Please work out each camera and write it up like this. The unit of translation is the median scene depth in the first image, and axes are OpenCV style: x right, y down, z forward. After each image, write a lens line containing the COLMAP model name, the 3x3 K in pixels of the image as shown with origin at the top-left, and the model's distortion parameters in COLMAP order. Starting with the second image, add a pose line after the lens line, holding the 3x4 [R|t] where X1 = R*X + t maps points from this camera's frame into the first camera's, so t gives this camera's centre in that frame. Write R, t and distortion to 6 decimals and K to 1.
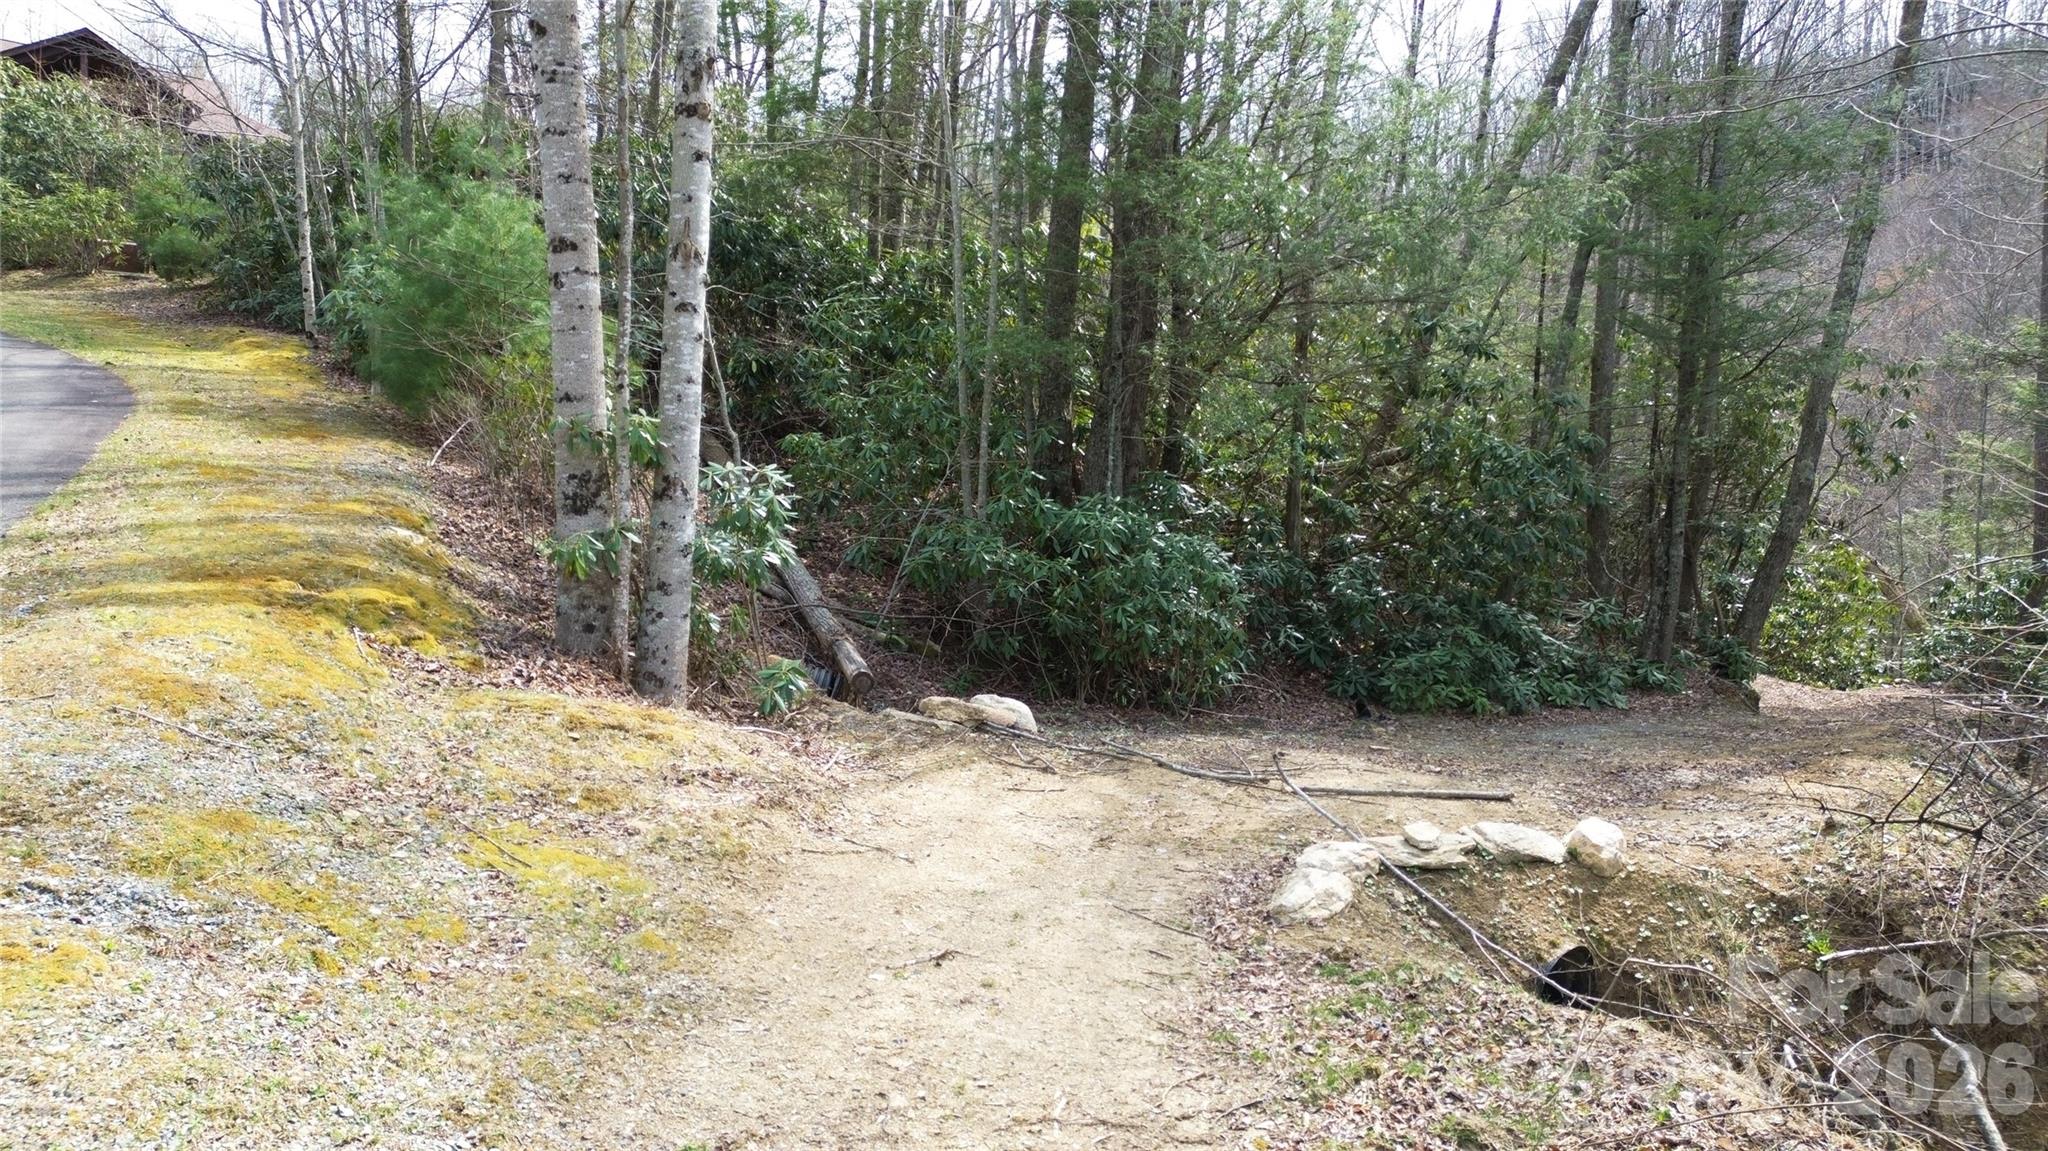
lens RADIAL K [[1445.1, 0, 1019.7], [0, 1445.1, 577.2], [0, 0, 1]] dist [0.074482, -0.070172]
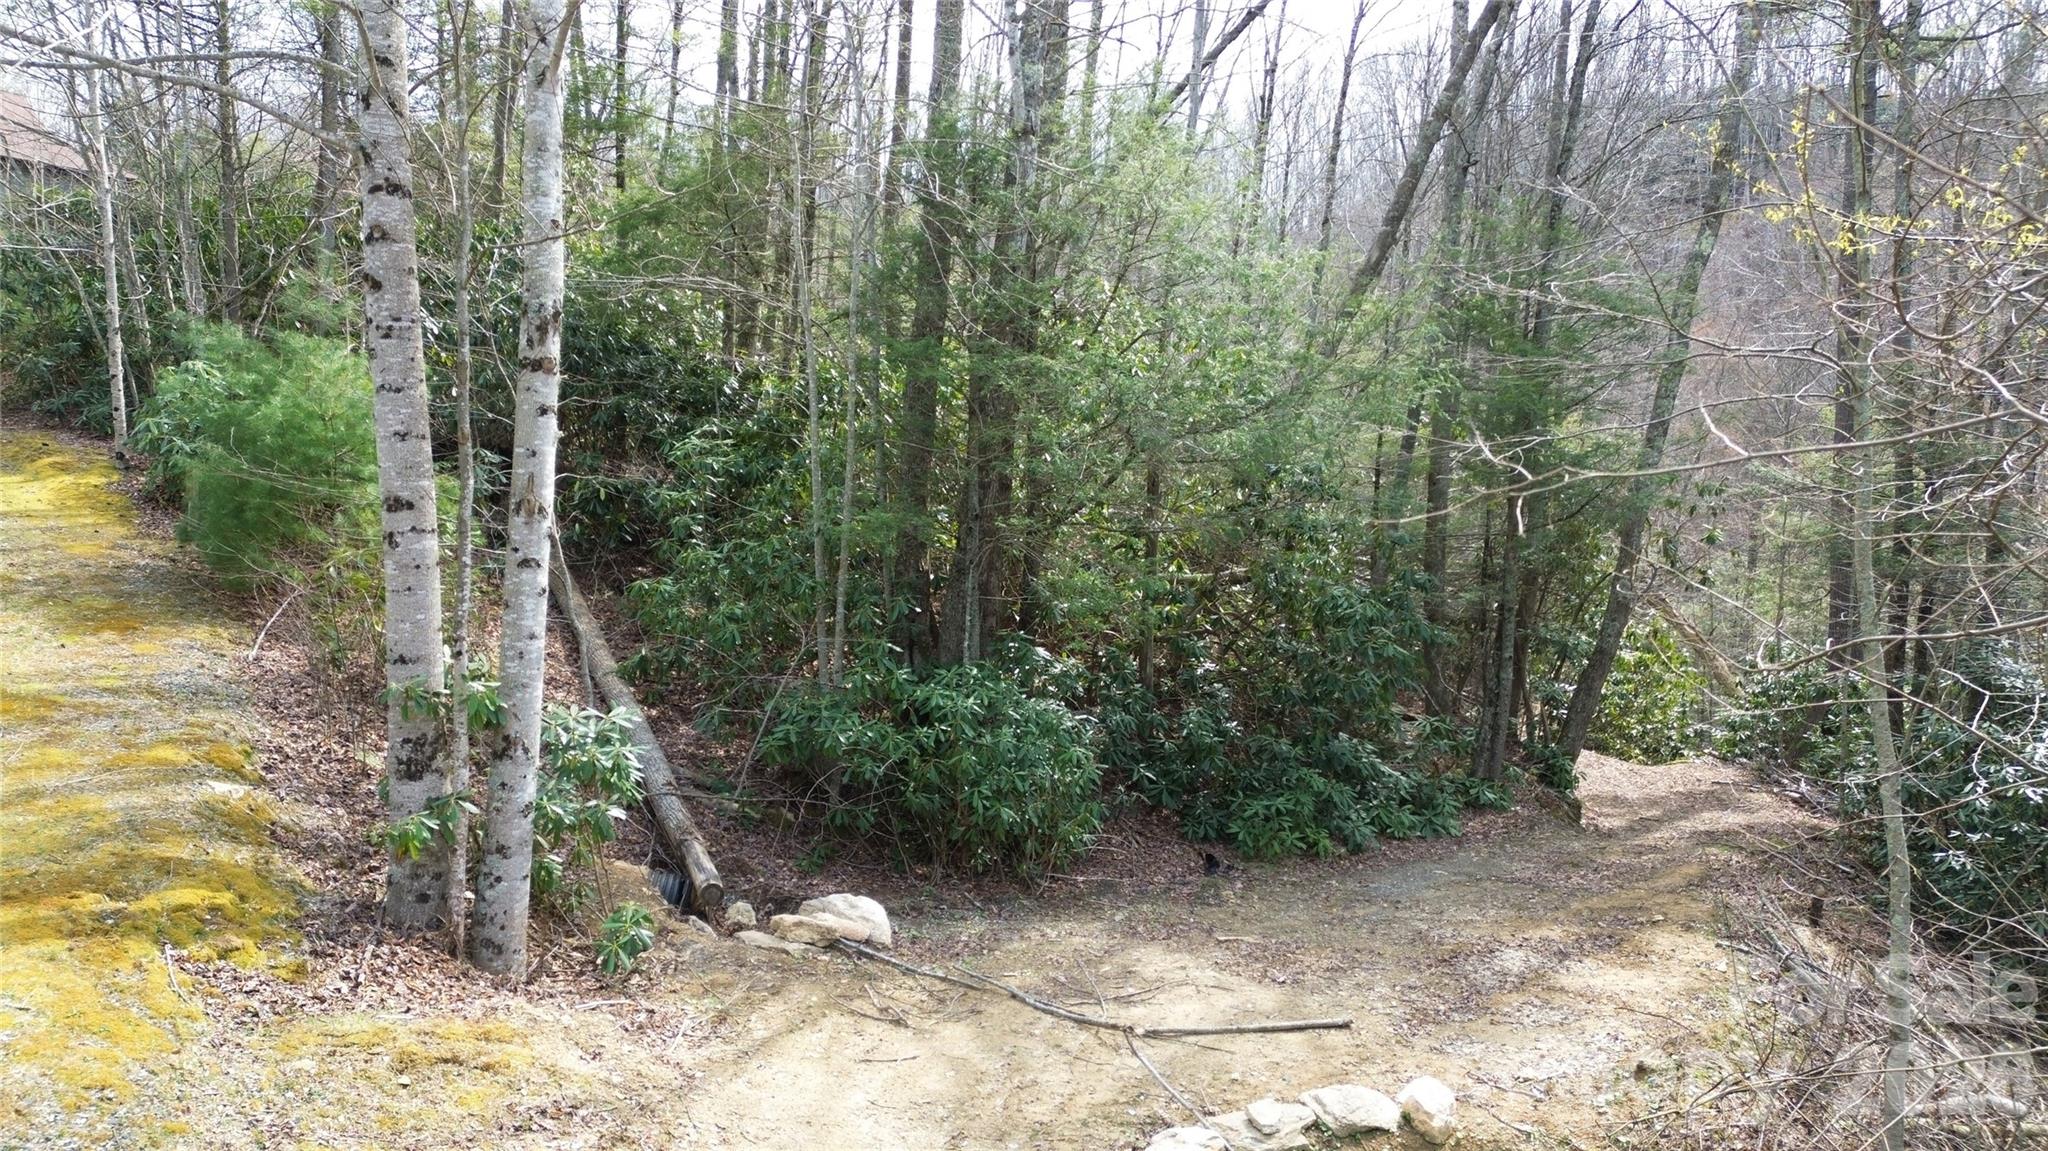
lens RADIAL K [[1445.1, 0, 1022.9], [0, 1445.1, 572.1], [0, 0, 1]] dist [0.074482, -0.070172]
pose [[0.995084, 0.002080, 0.099013, 0.003196], [-0.001947, 0.999997, -0.001440, -0.158703], [-0.099016, 0.001240, 0.995085, -0.005548]]
